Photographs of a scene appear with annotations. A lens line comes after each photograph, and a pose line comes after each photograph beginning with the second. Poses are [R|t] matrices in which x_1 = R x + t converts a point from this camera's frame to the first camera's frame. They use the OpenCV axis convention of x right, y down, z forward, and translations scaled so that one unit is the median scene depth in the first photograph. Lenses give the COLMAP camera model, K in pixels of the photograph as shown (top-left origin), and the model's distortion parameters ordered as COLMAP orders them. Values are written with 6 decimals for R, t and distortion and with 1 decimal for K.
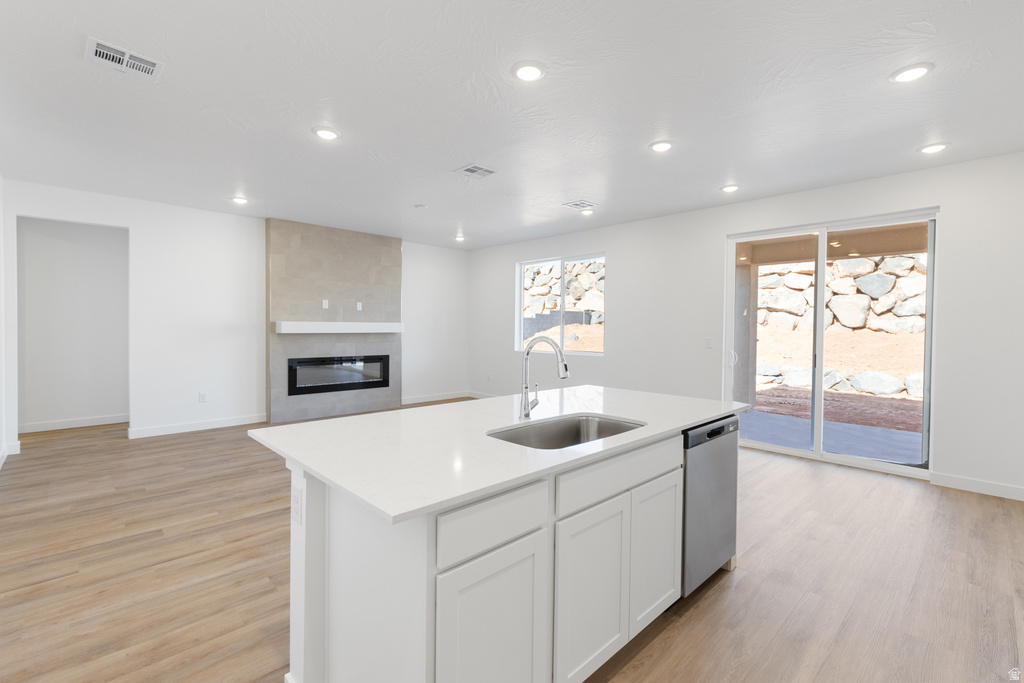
lens RADIAL K [[458.8, 0, 510.1], [0, 458.8, 335.6], [0, 0, 1]] dist [0.004758, 0.000751]
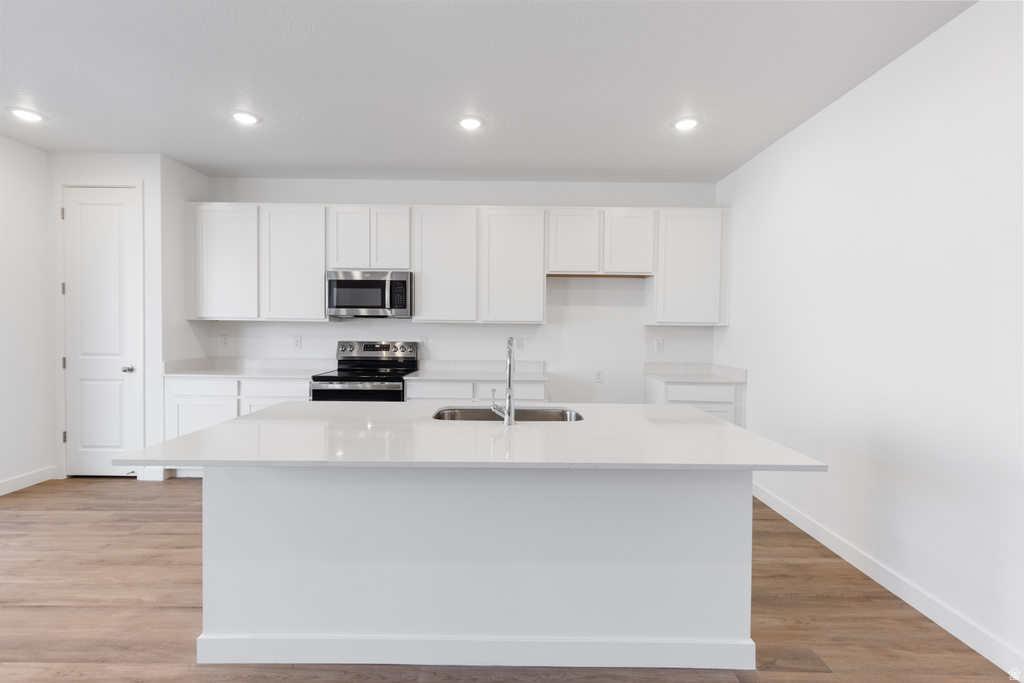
lens RADIAL K [[458.8, 0, 510.1], [0, 458.8, 335.6], [0, 0, 1]] dist [0.004758, 0.000751]
pose [[-0.719582, -0.029893, 0.693764, -0.185568], [-0.004432, 0.999250, 0.038459, -0.011287], [-0.694393, 0.024600, -0.719175, 0.500301]]
